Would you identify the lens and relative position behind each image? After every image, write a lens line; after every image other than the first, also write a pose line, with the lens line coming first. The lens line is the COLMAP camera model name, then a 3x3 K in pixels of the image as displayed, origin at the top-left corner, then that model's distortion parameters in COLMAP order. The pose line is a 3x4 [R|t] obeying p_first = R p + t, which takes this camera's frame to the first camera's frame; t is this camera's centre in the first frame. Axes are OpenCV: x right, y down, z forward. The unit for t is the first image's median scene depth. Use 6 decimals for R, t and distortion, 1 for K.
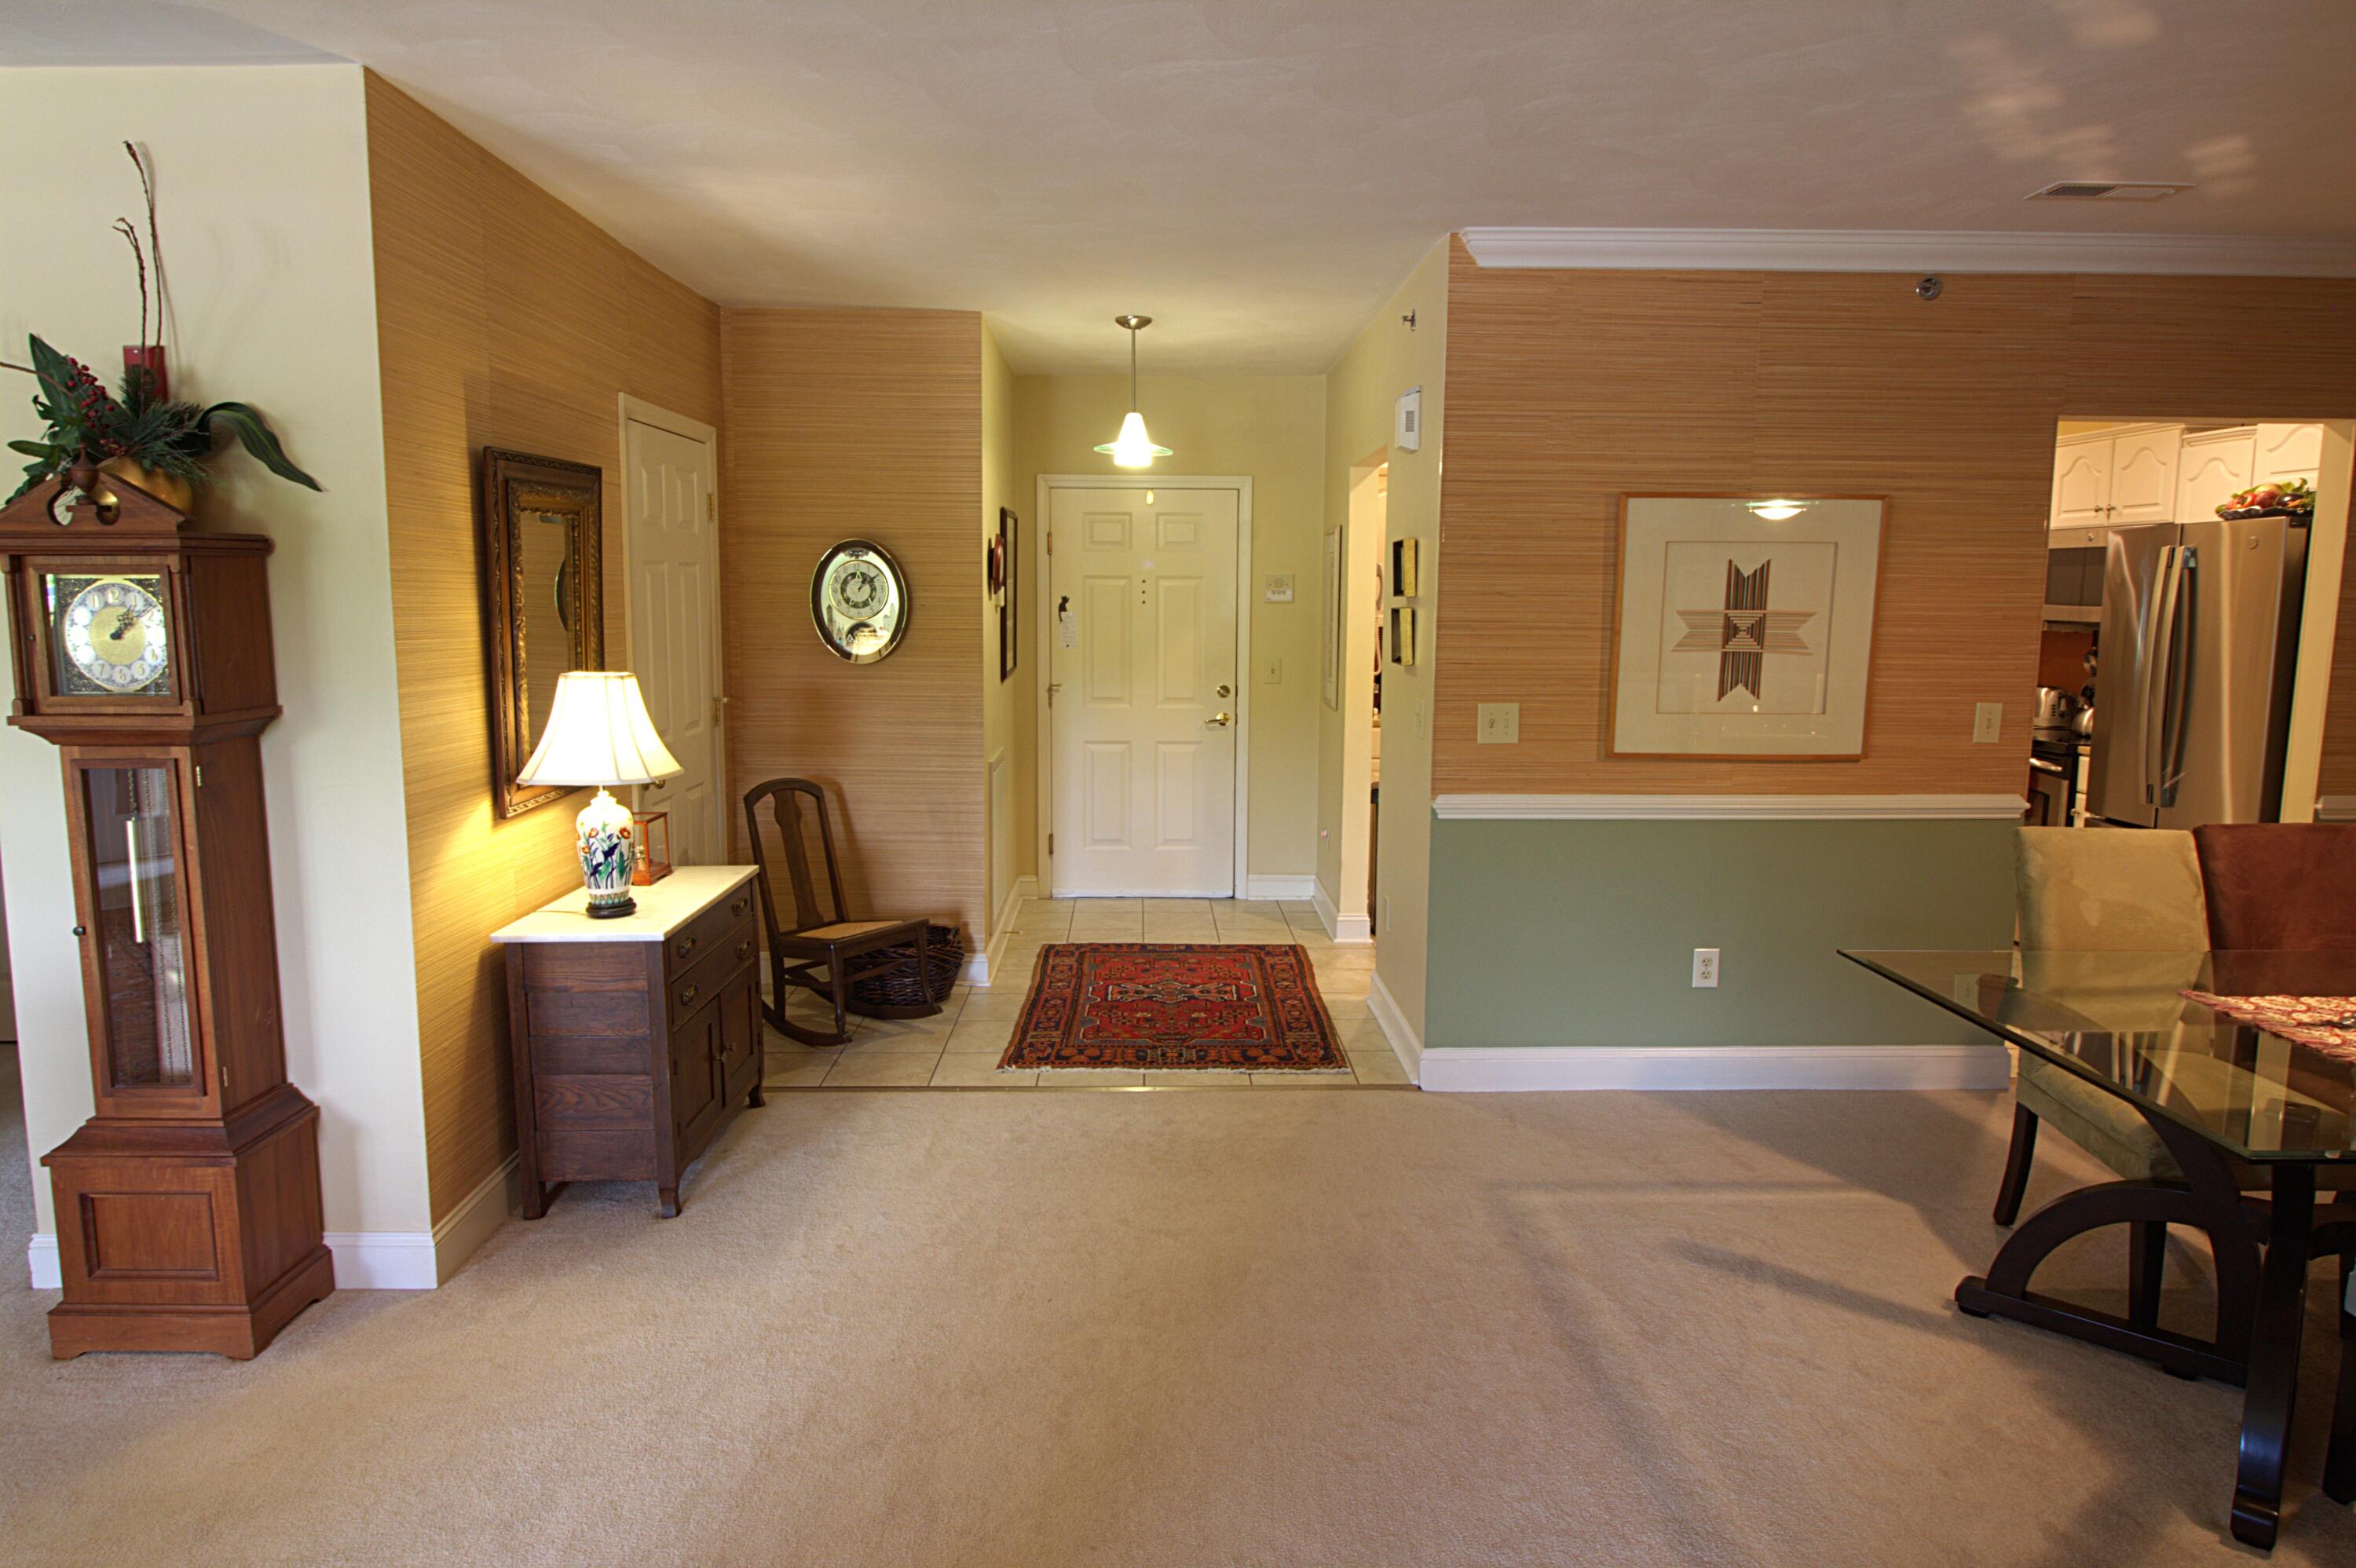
lens RADIAL K [[1383.1, 0, 1163.3], [0, 1383.1, 755.5], [0, 0, 1]] dist [0.001265, -0.001973]
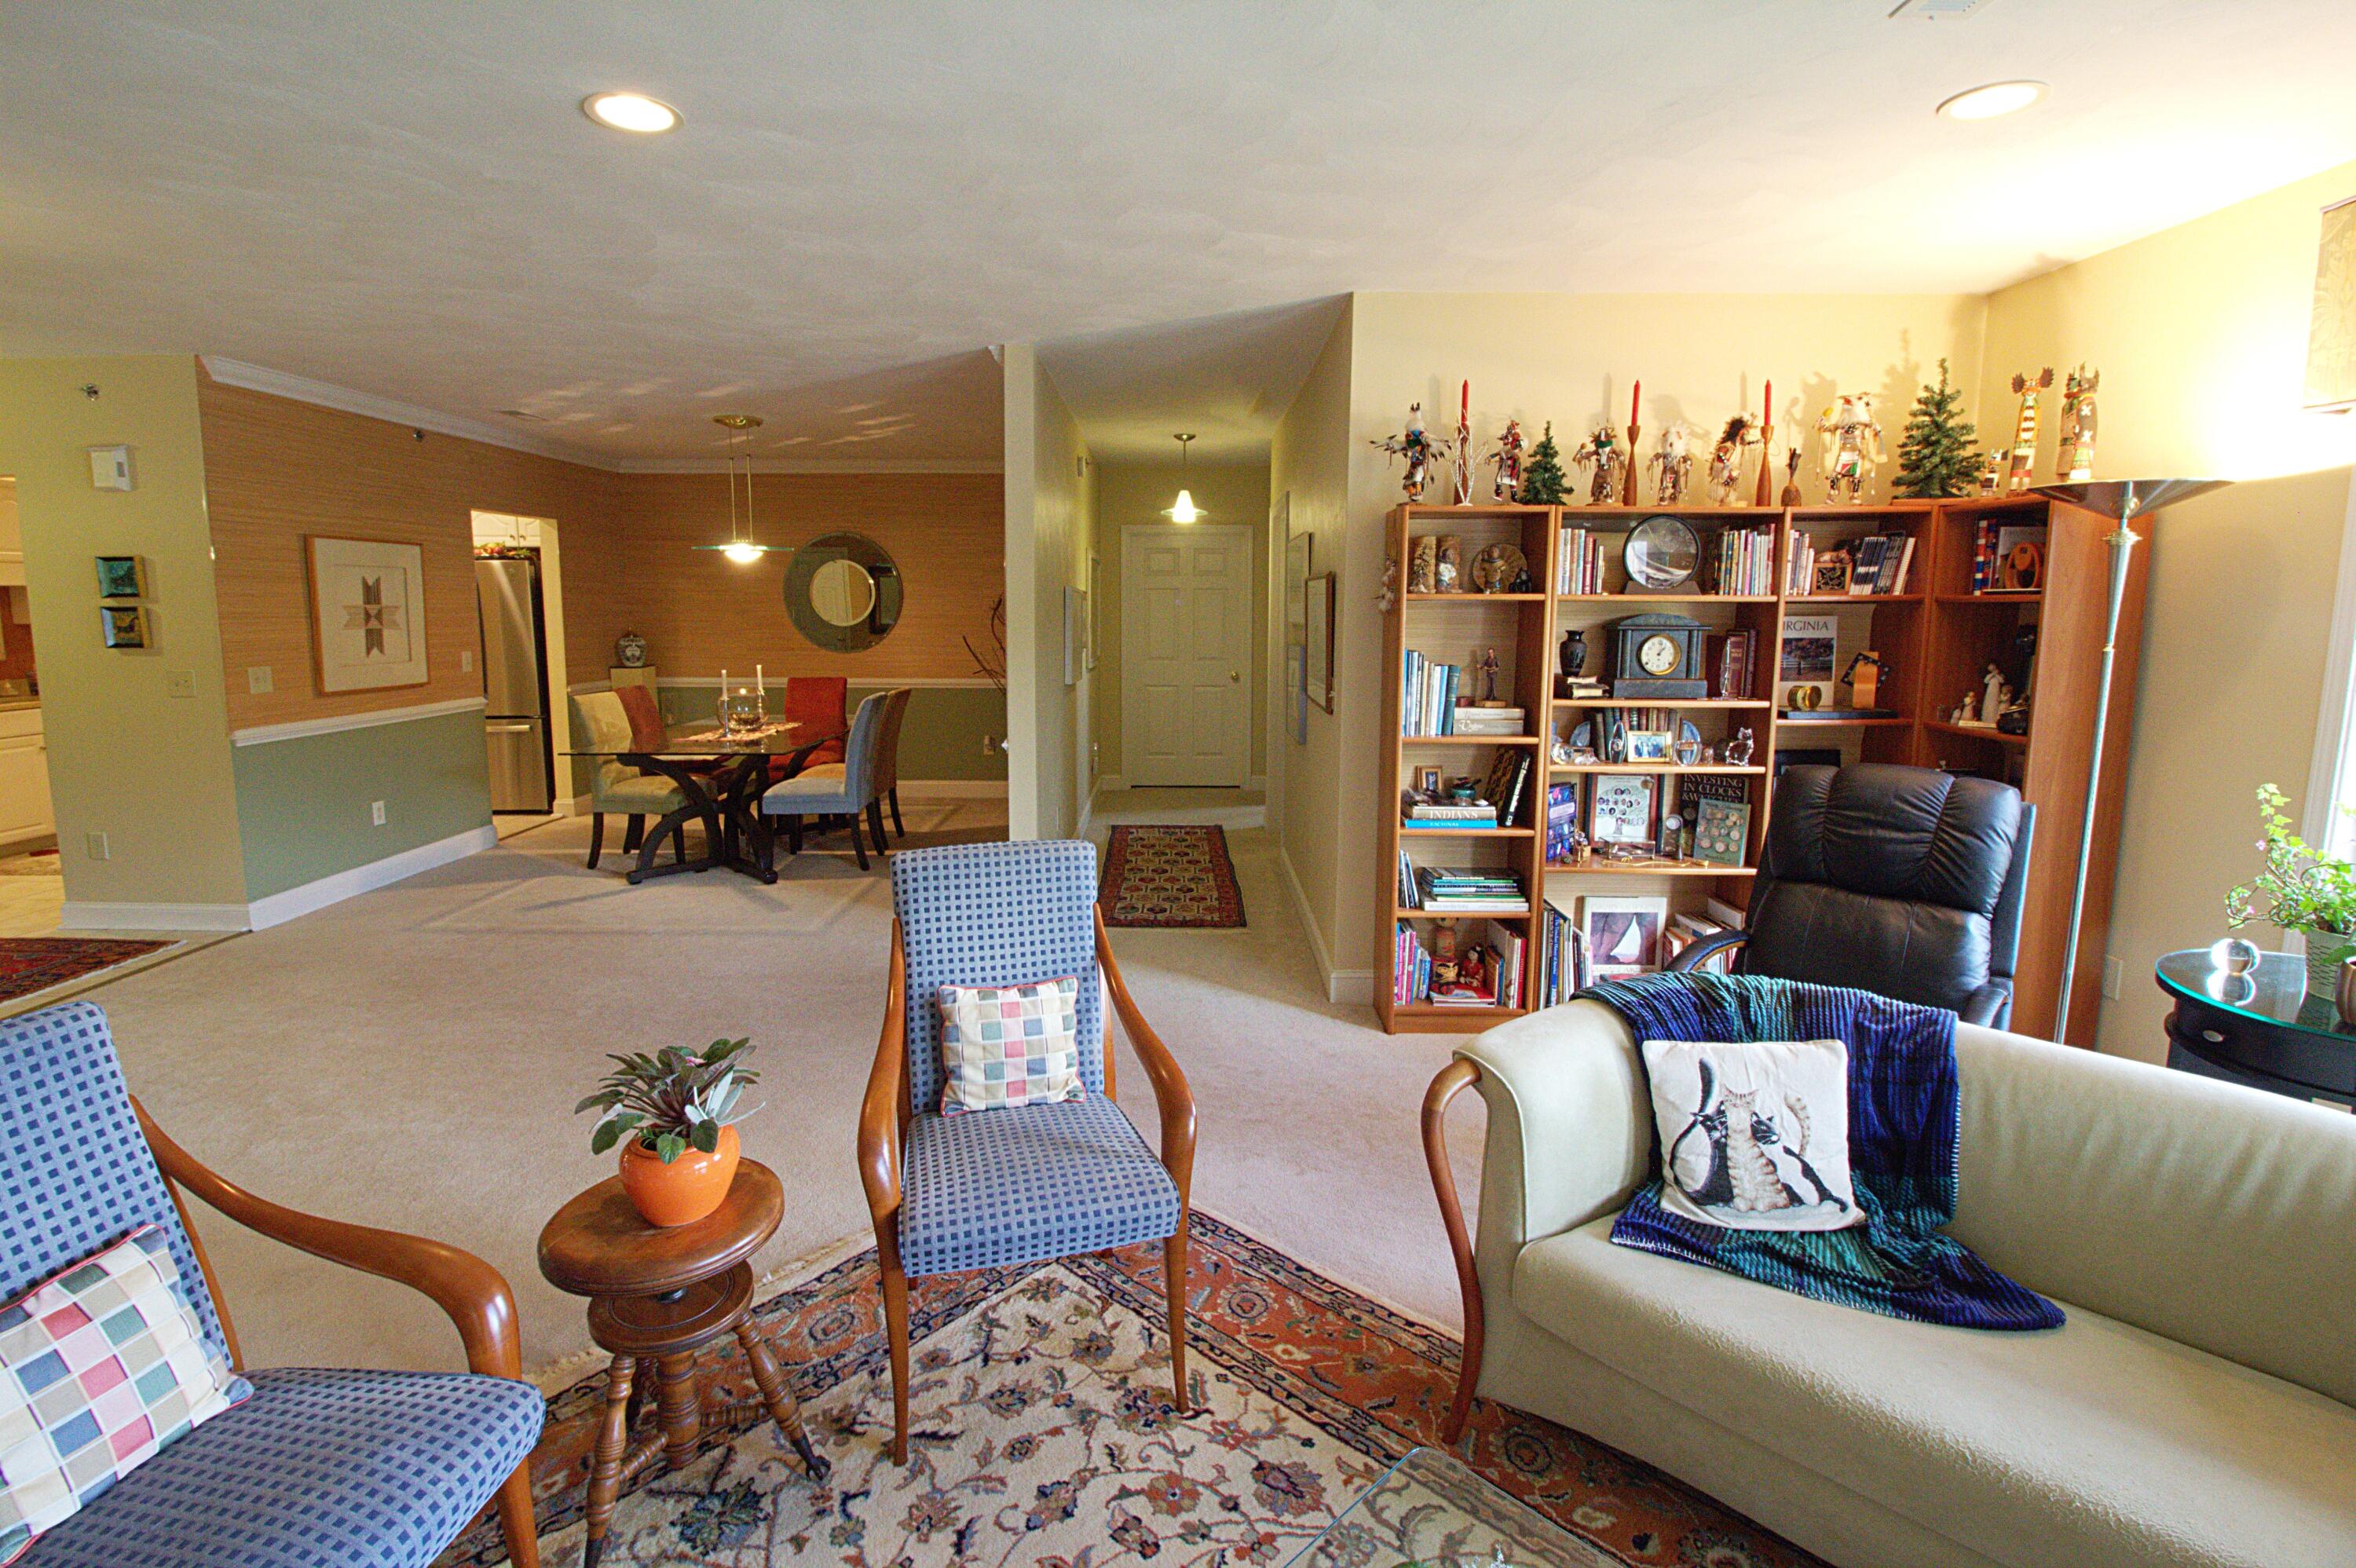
lens RADIAL K [[1119.4, 0, 1170.4], [0, 1119.4, 767.4], [0, 0, 1]] dist [-0.003282, -0.000519]
pose [[0.036050, -0.151396, 0.987816, -0.999177], [0.121032, 0.981844, 0.146064, 0.013912], [-0.991994, 0.114291, 0.053719, -0.064461]]
